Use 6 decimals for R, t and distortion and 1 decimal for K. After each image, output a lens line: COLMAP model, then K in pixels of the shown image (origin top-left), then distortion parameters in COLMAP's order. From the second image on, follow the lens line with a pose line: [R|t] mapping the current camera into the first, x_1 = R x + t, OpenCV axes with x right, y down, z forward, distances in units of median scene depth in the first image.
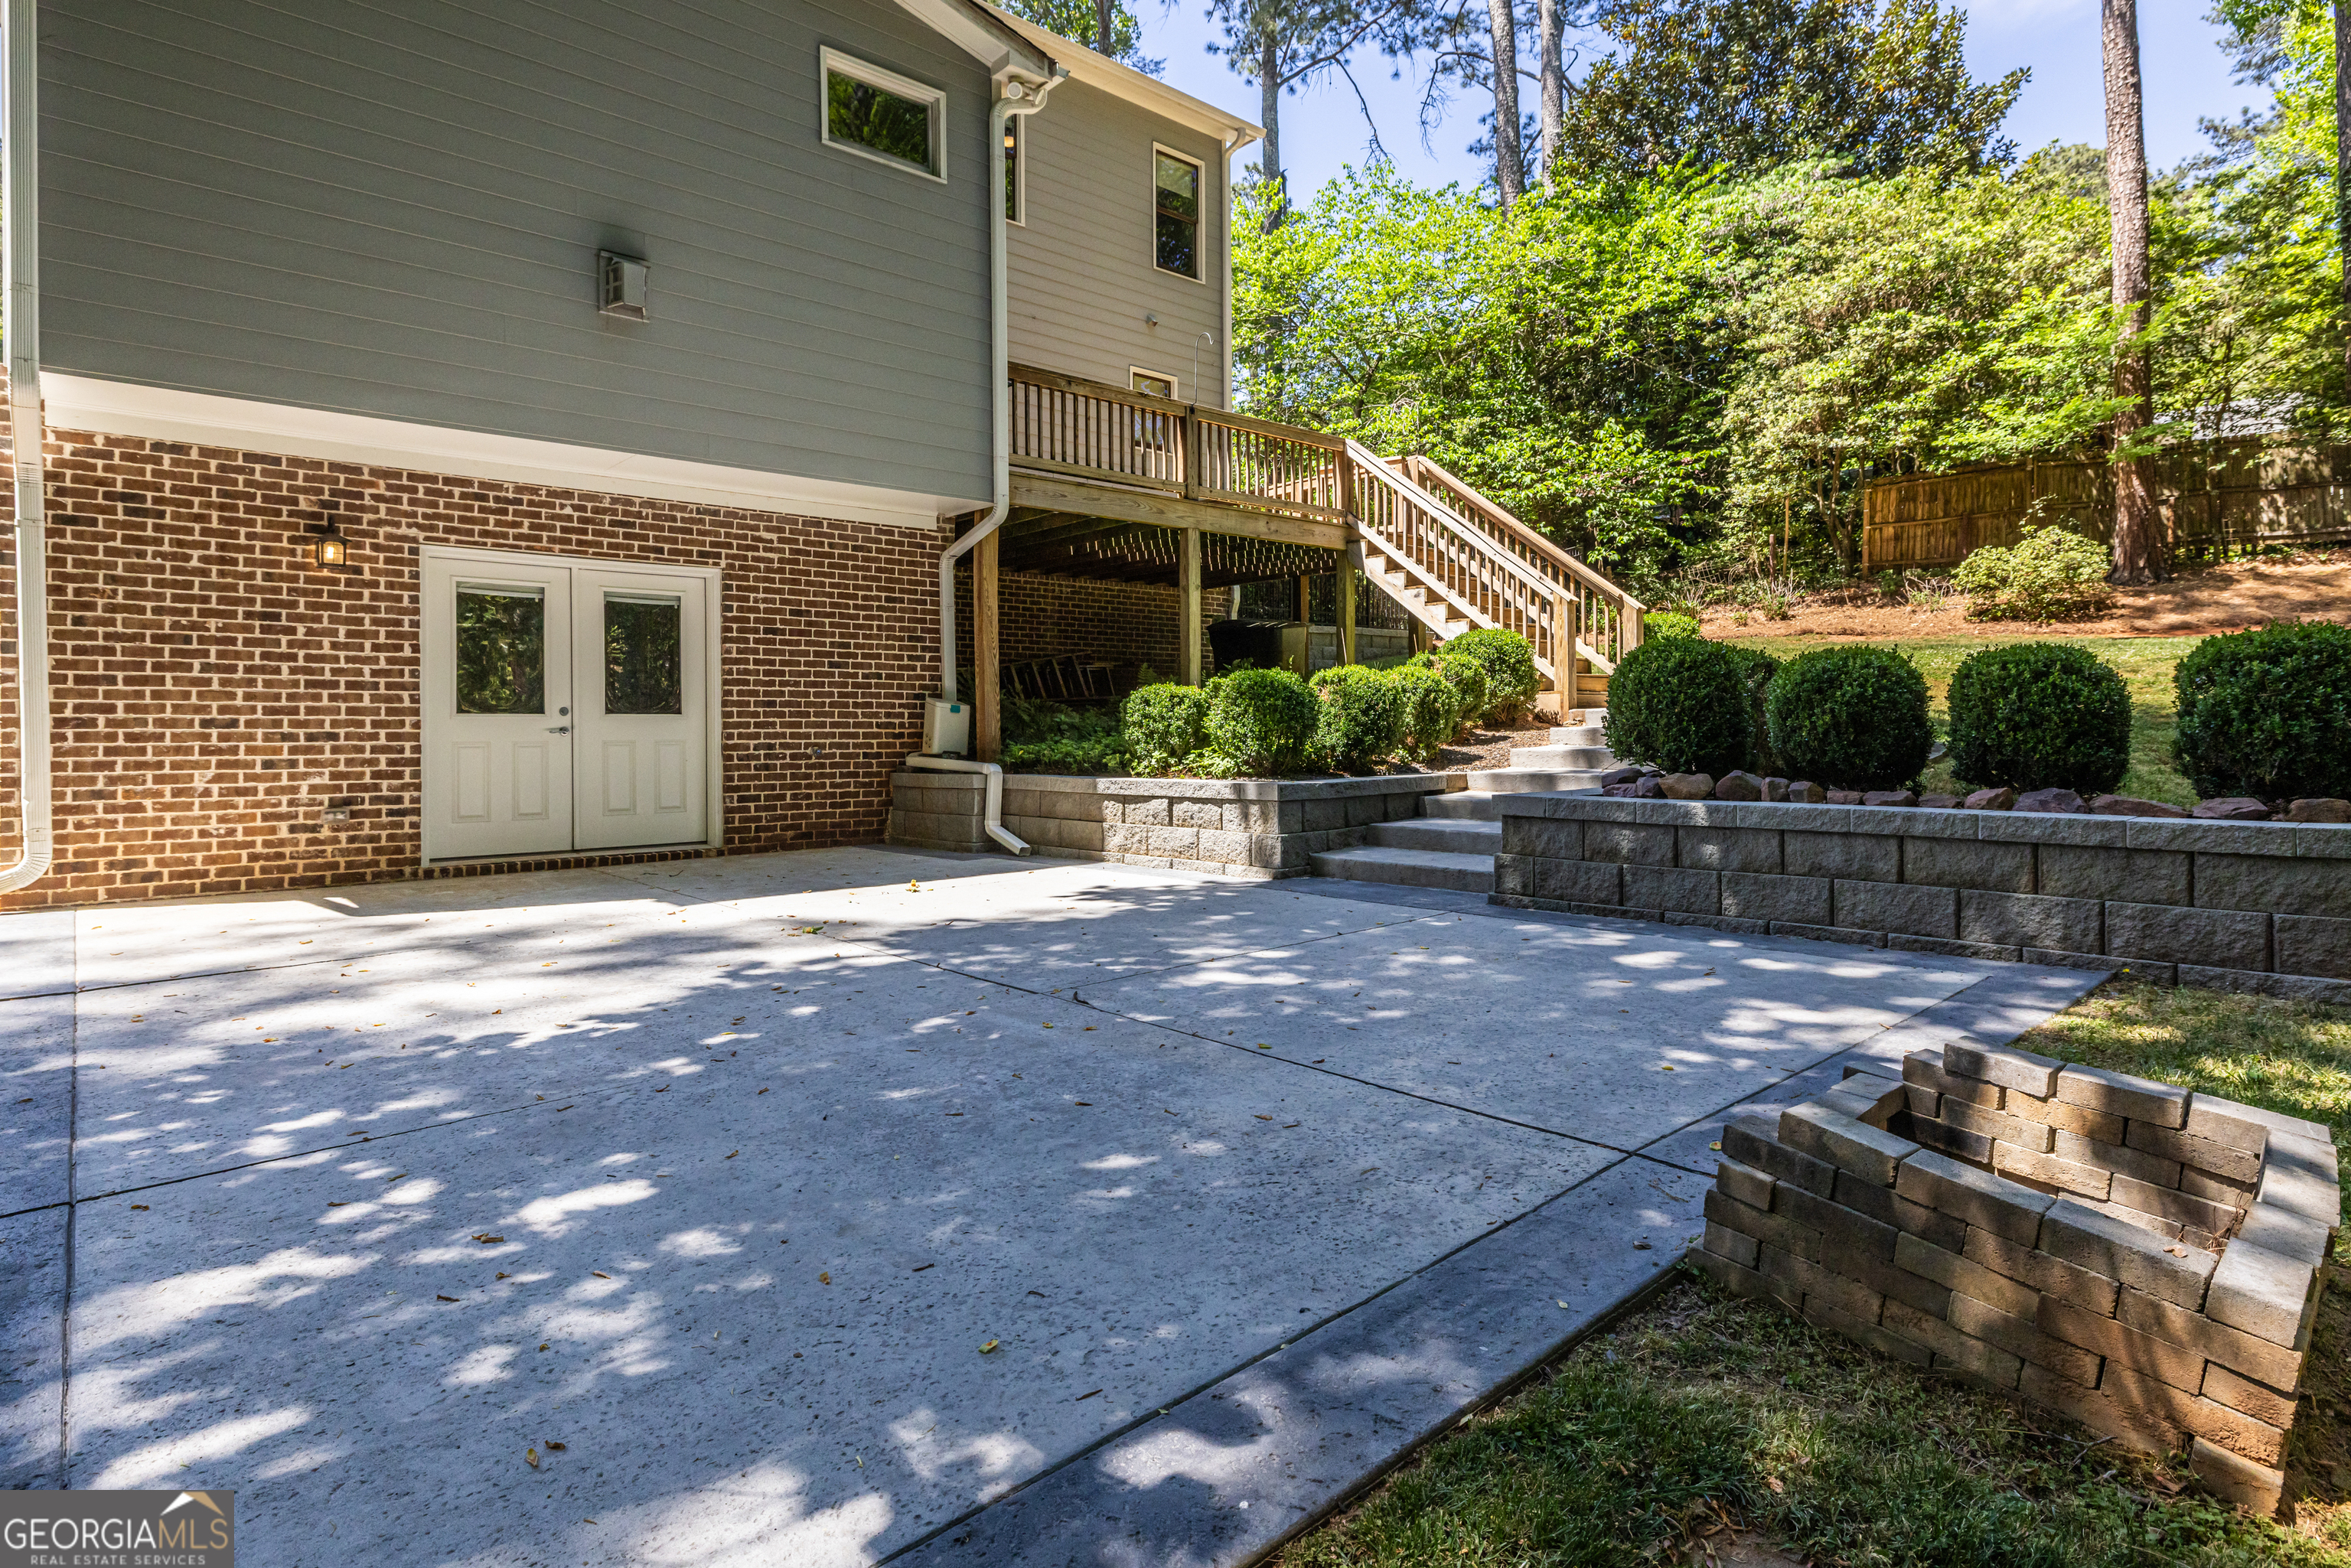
lens RADIAL K [[1246.9, 0, 1096.8], [0, 1246.9, 722.2], [0, 0, 1]] dist [-0.000808, -0.000622]
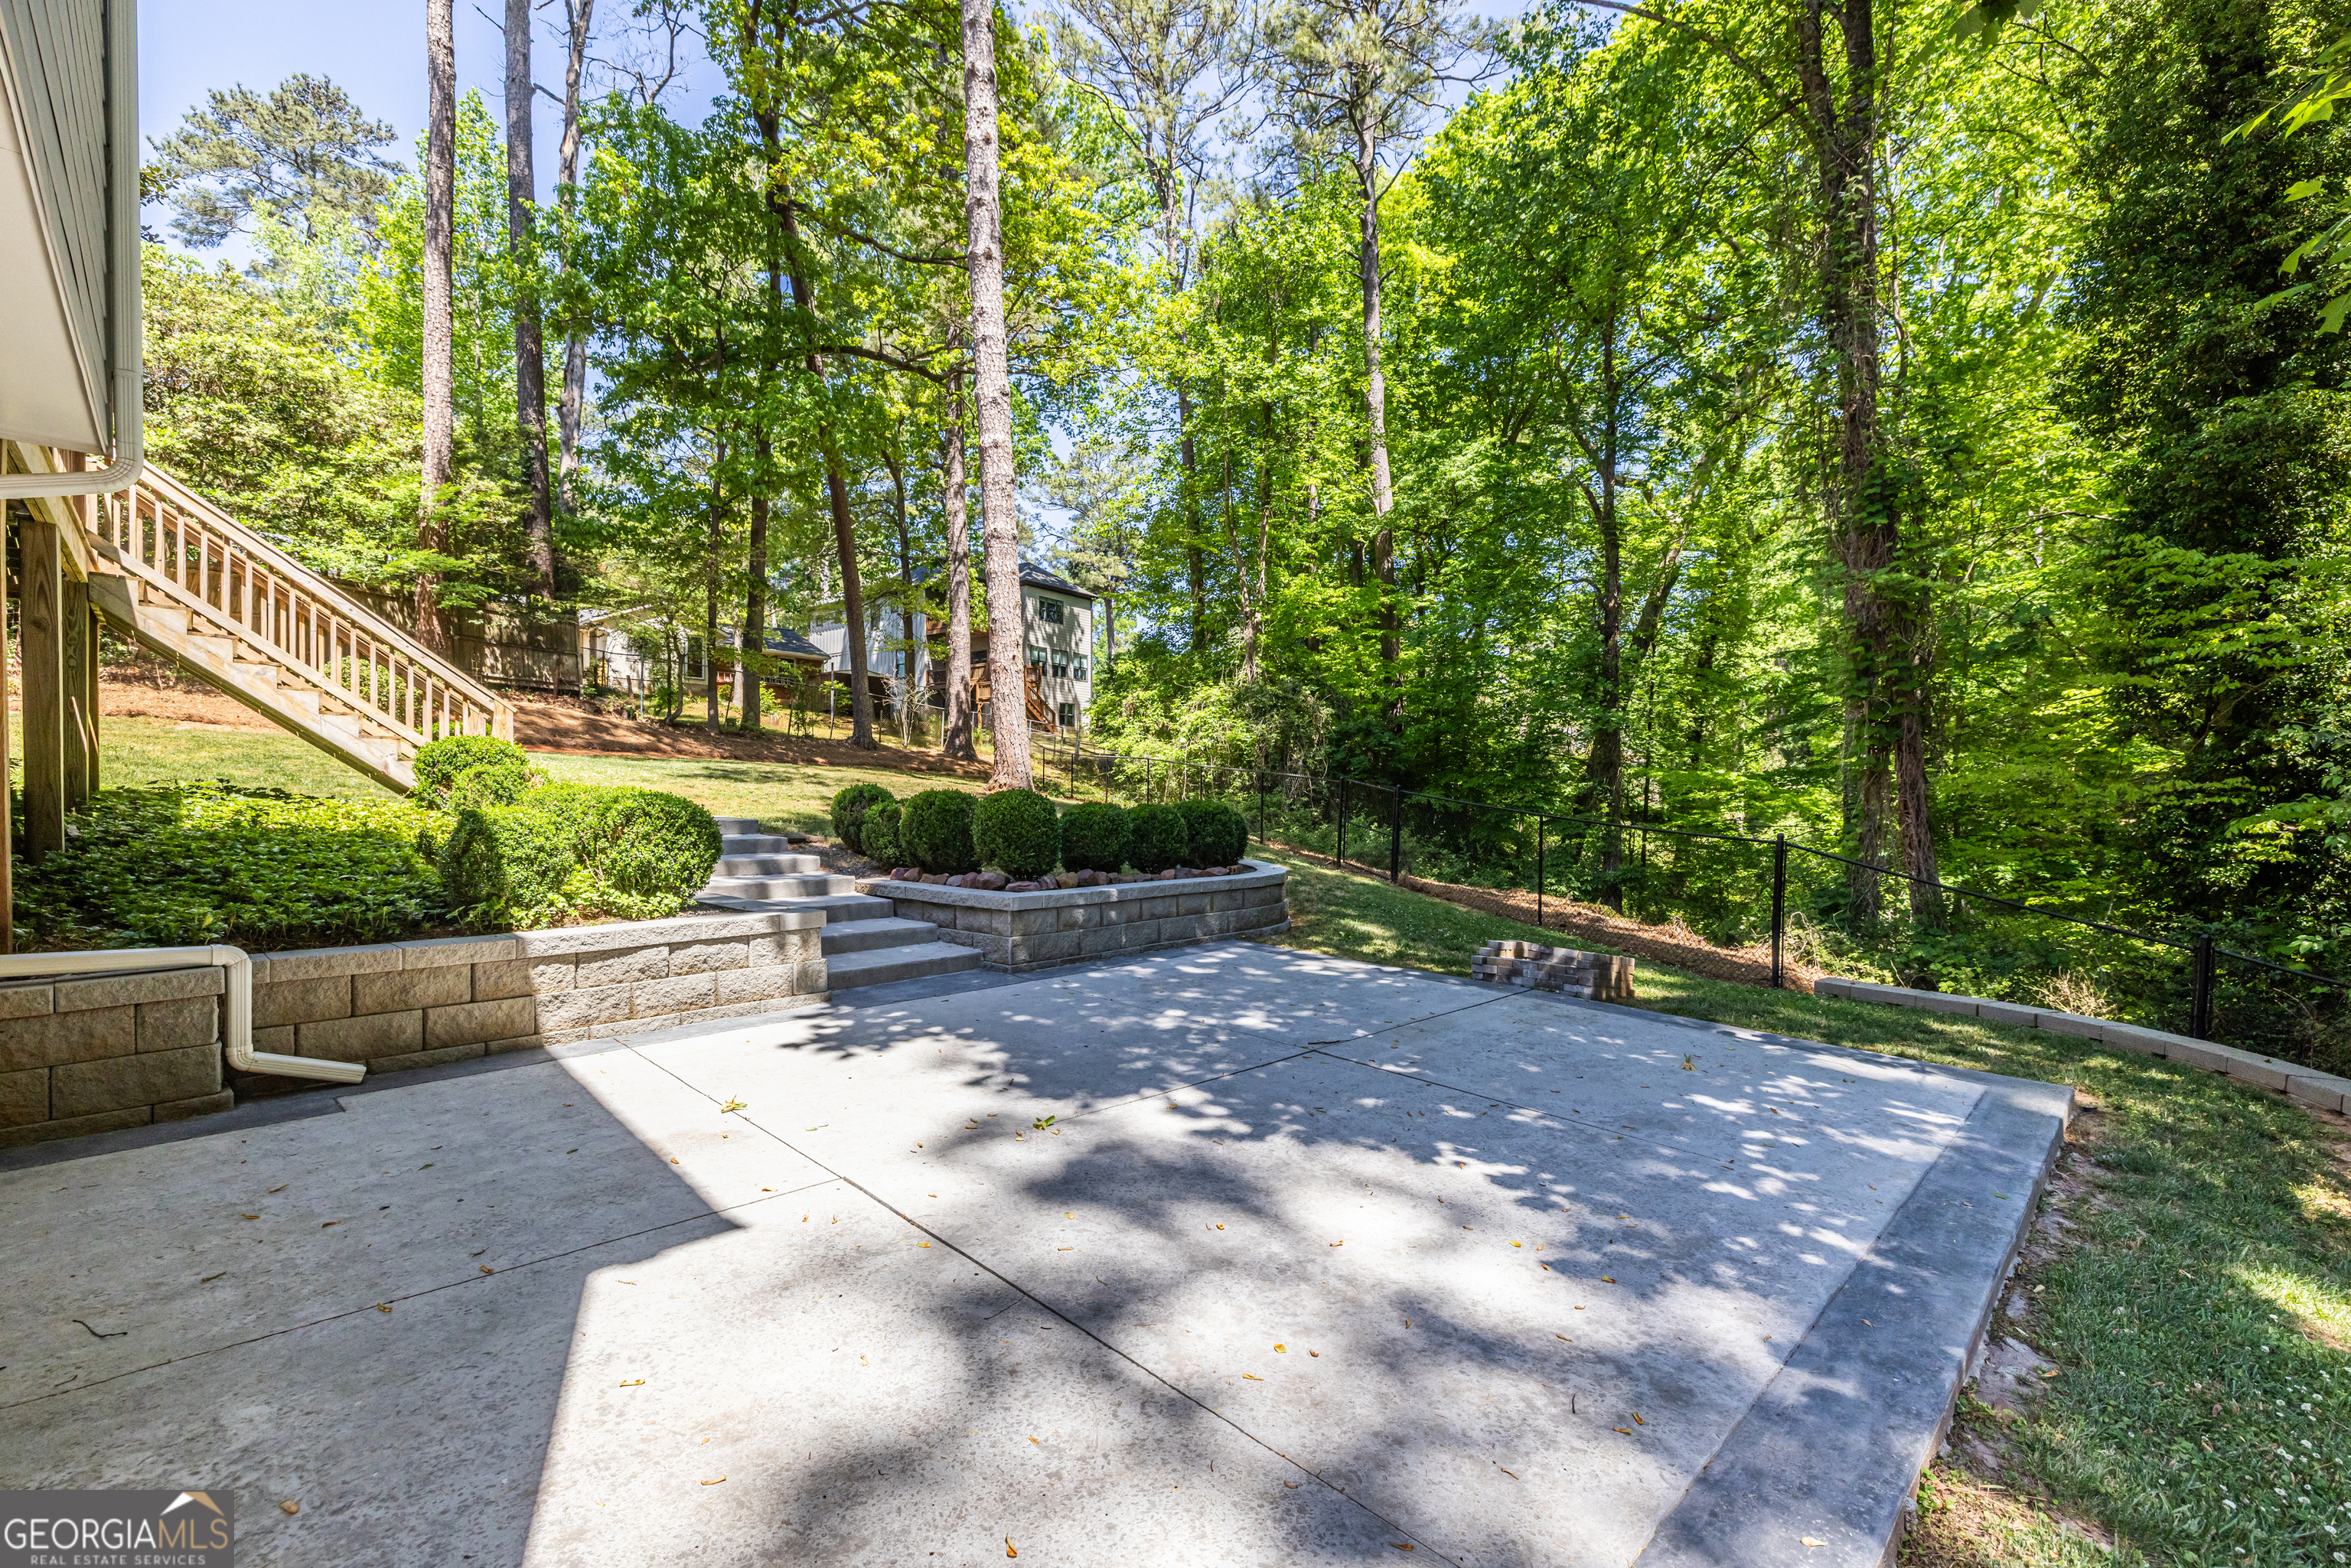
lens RADIAL K [[1030.4, 0, 1229.0], [0, 1030.4, 812.3], [0, 0, 1]] dist [0.002703, 0.000301]
pose [[-0.134589, -0.013016, 0.990816, -0.606016], [-0.014790, 0.999829, 0.011125, -0.039001], [-0.990791, -0.013157, -0.134759, 0.611679]]
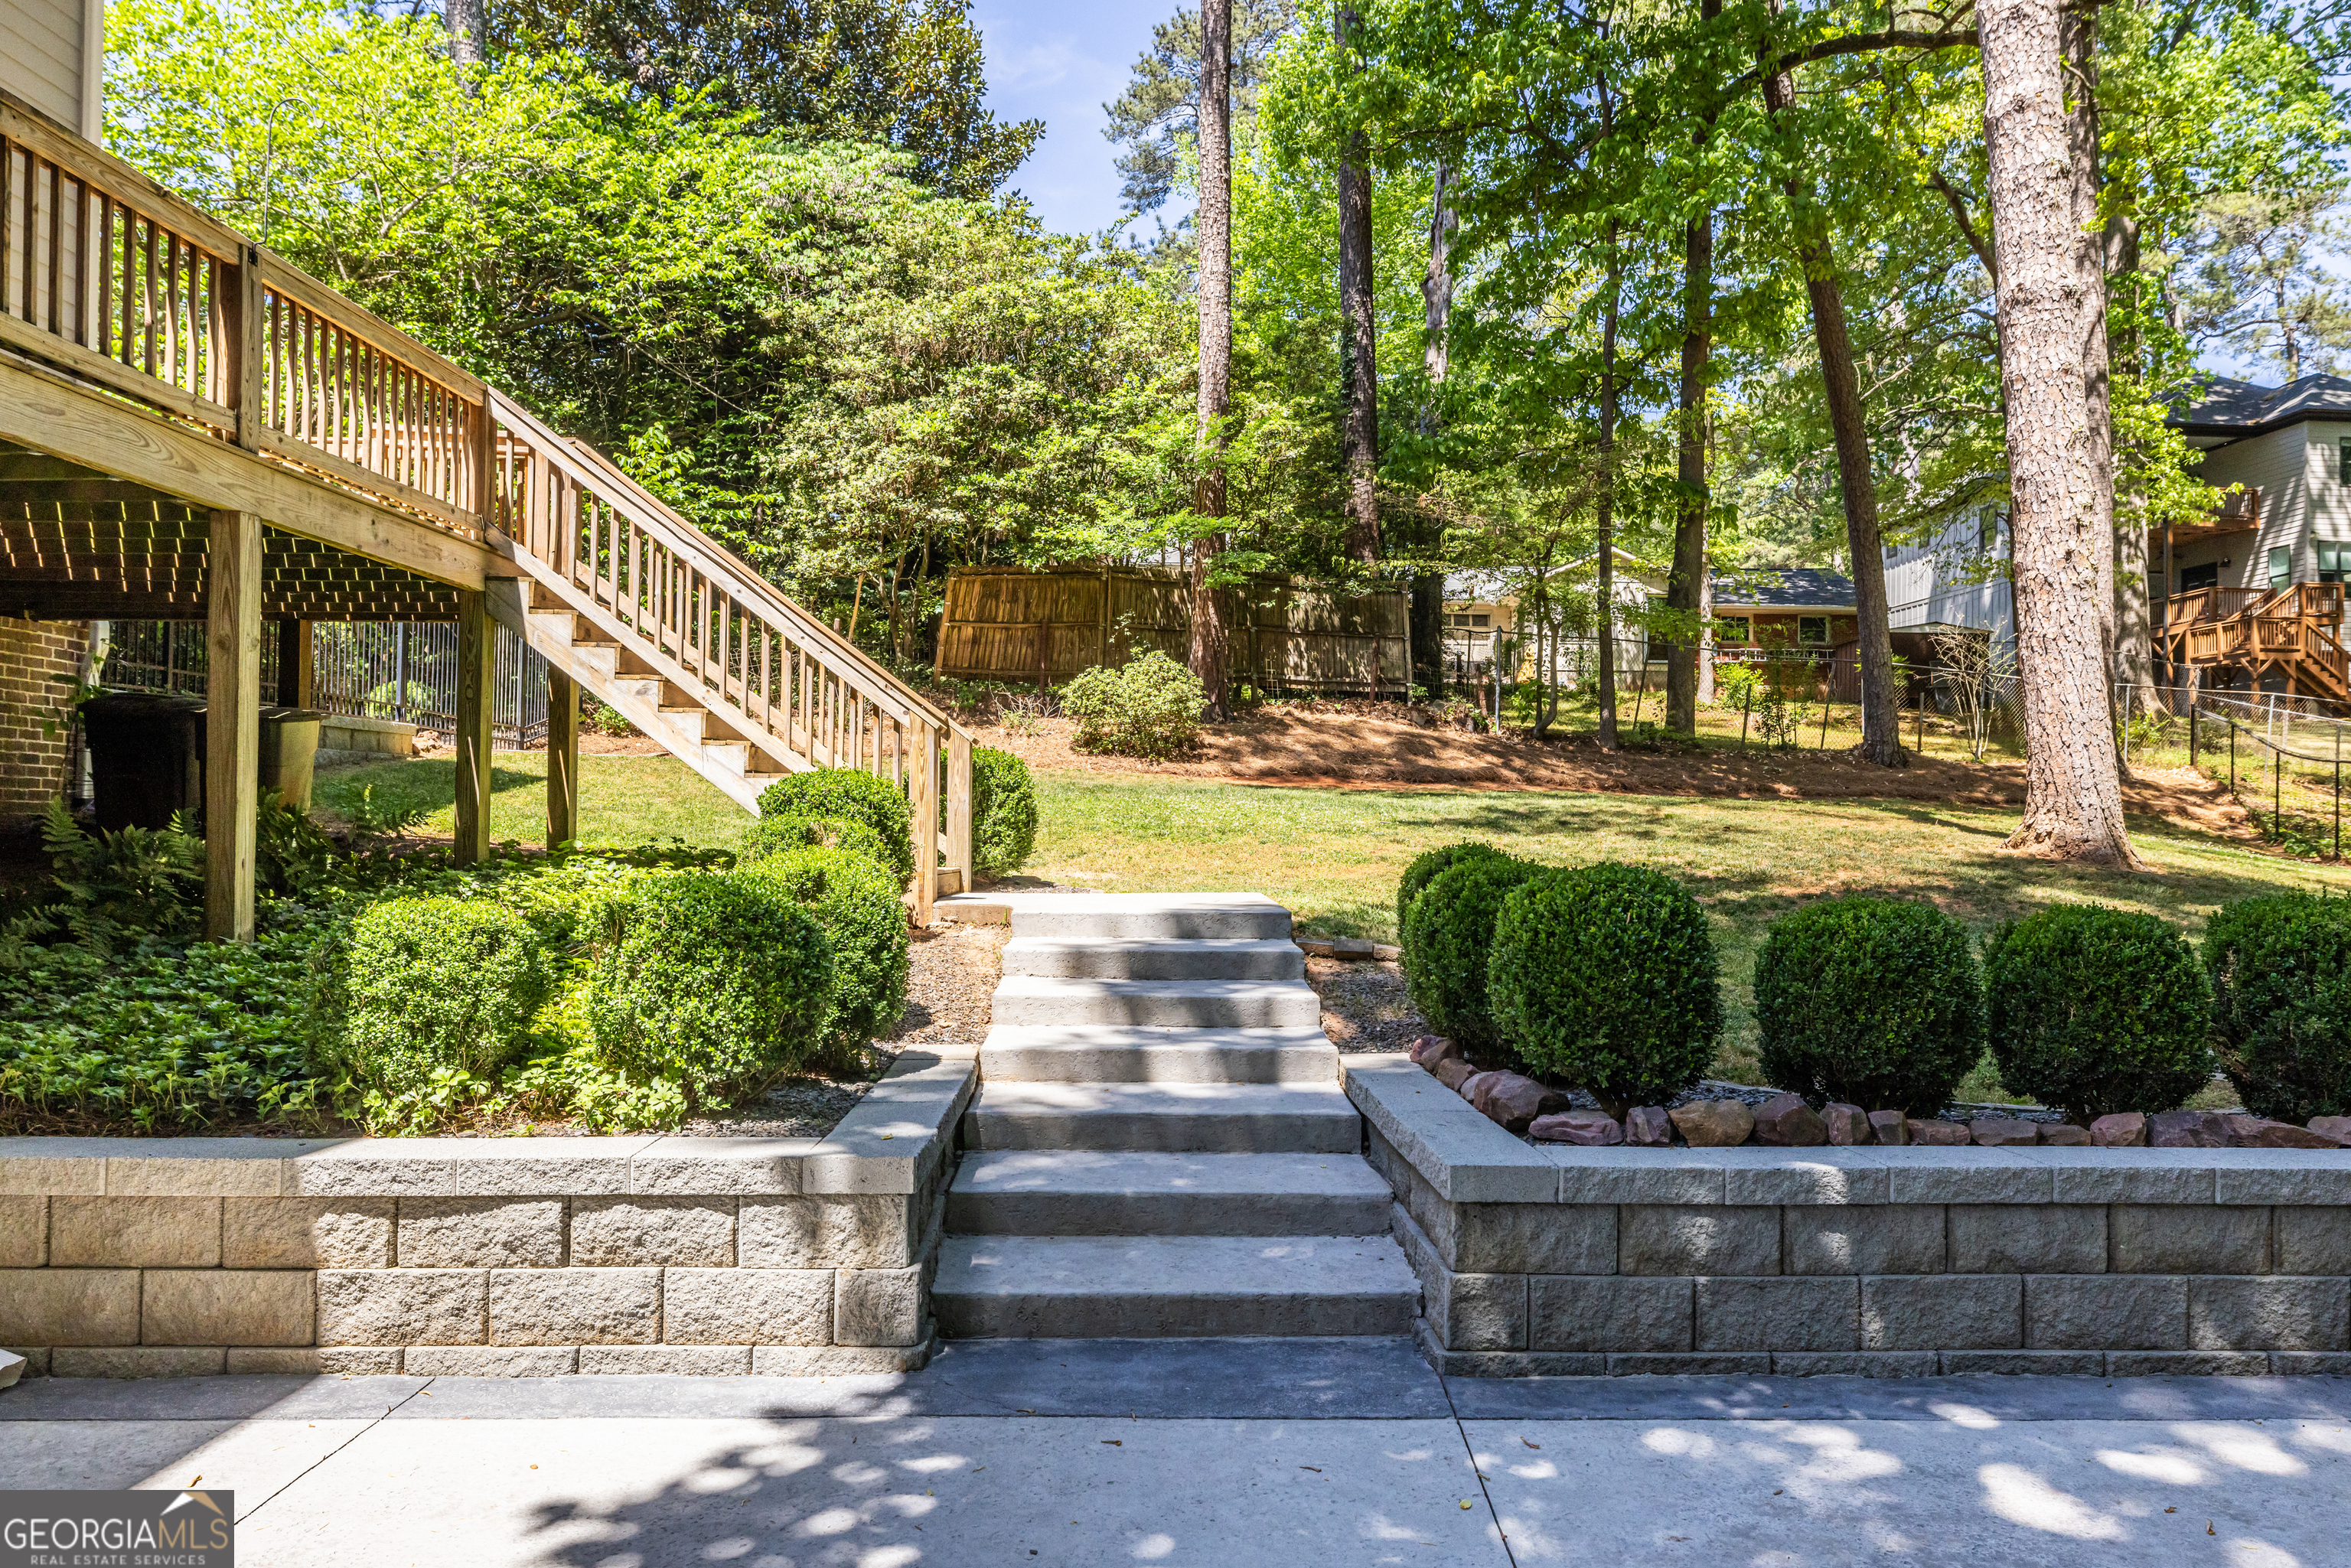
lens RADIAL K [[1650.7, 0, 1175.8], [0, 1650.7, 798.7], [0, 0, 1]] dist [0.002894, -0.001381]
pose [[0.648050, 0.024959, 0.761189, -0.196594], [-0.015486, 0.999688, -0.019595, -0.054381], [-0.761440, 0.000910, 0.648234, 0.424572]]
